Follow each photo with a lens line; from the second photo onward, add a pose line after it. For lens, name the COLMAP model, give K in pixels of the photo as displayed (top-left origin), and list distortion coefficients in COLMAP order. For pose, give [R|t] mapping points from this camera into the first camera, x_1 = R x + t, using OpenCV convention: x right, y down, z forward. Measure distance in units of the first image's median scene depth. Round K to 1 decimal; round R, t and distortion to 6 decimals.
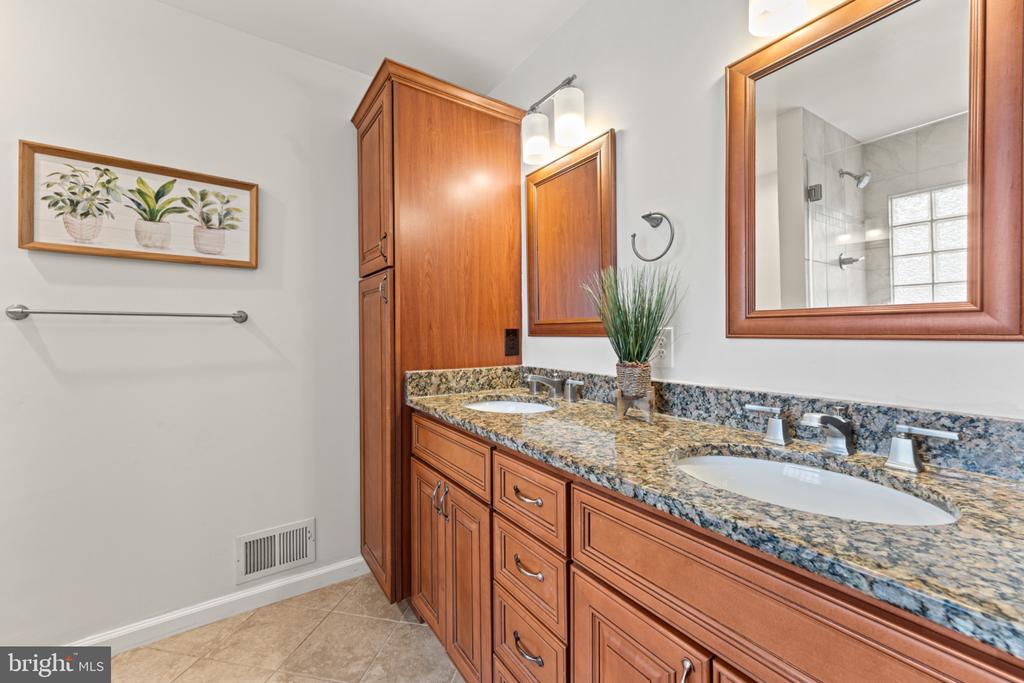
lens RADIAL K [[409.6, 0, 517.1], [0, 409.6, 333.5], [0, 0, 1]] dist [0.004342, -0.000016]
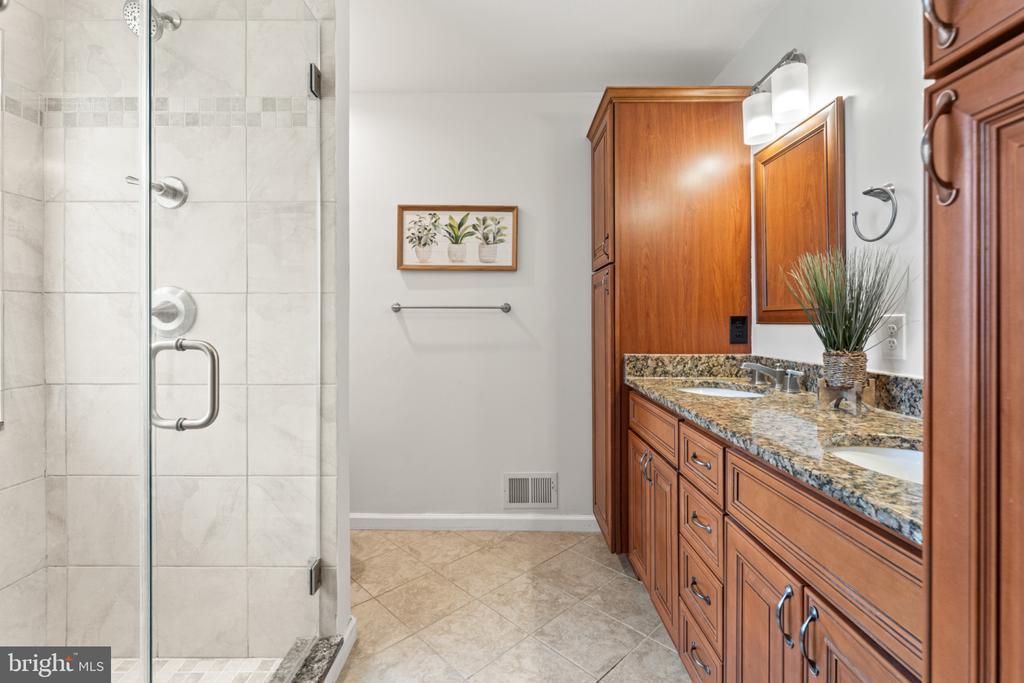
lens RADIAL K [[440.0, 0, 520.6], [0, 440.0, 321.2], [0, 0, 1]] dist [0.002183, 0.000279]
pose [[0.837774, 0.002702, -0.546010, 0.159115], [-0.002248, 0.999996, 0.001500, 0.000507], [0.546012, -0.000029, 0.837777, -0.188087]]
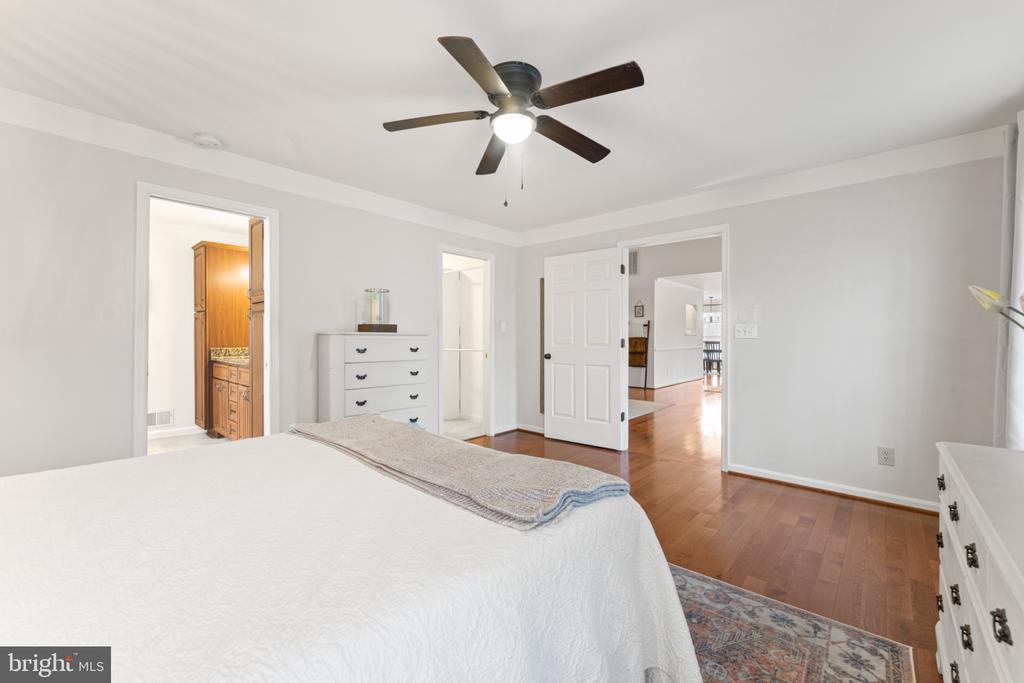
lens RADIAL K [[409.6, 0, 501.8], [0, 409.6, 338.5], [0, 0, 1]] dist [0.004342, -0.000016]
pose [[0.973467, 0.002272, 0.228816, 1.088102], [-0.003773, 0.999974, 0.006123, 0.000579], [-0.228796, -0.006823, 0.973451, -2.336988]]
